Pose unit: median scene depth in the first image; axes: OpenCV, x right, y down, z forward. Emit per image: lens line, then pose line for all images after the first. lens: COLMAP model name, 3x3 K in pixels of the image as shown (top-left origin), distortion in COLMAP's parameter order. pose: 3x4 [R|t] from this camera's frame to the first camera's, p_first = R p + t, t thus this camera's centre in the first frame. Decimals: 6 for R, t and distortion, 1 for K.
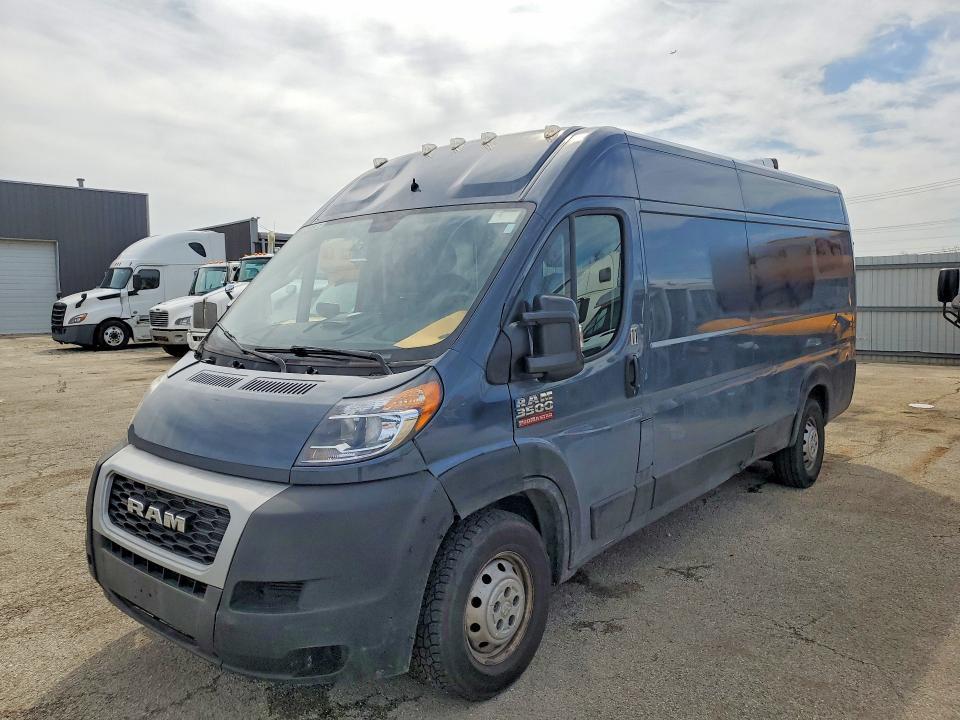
lens RADIAL K [[751.5, 0, 478.5], [0, 751.5, 361.8], [0, 0, 1]] dist [0.068916, -0.019802]
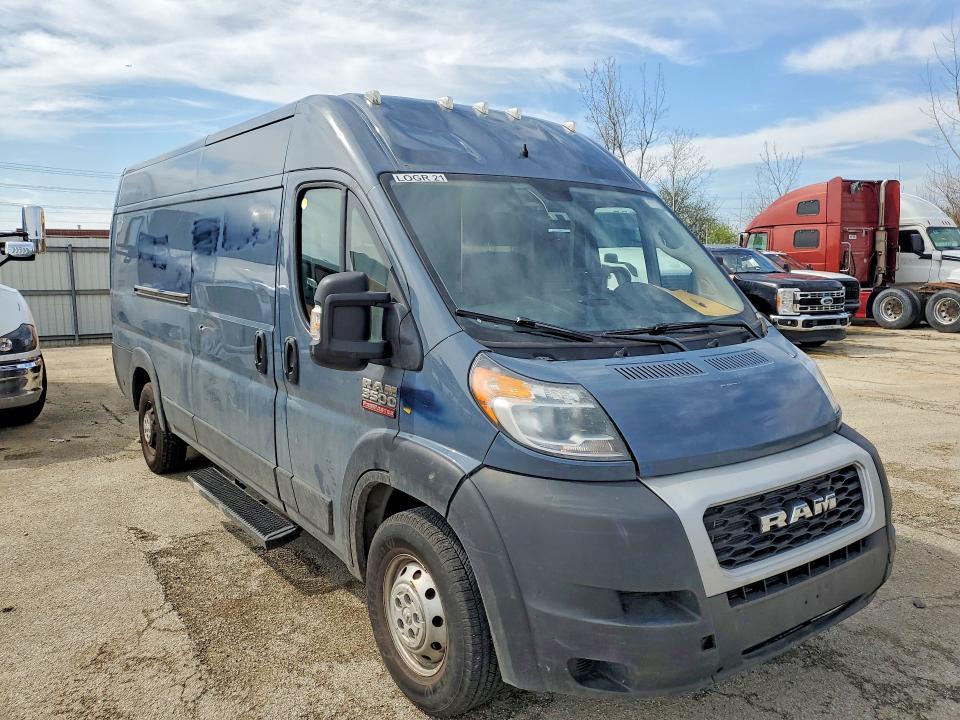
lens RADIAL K [[751.5, 0, 483.0], [0, 751.5, 357.7], [0, 0, 1]] dist [0.068916, -0.019802]
pose [[0.214704, -0.102352, 0.971301, -1.356396], [0.089506, 0.992371, 0.084787, -0.090374], [-0.972569, 0.068733, 0.222227, 1.147825]]
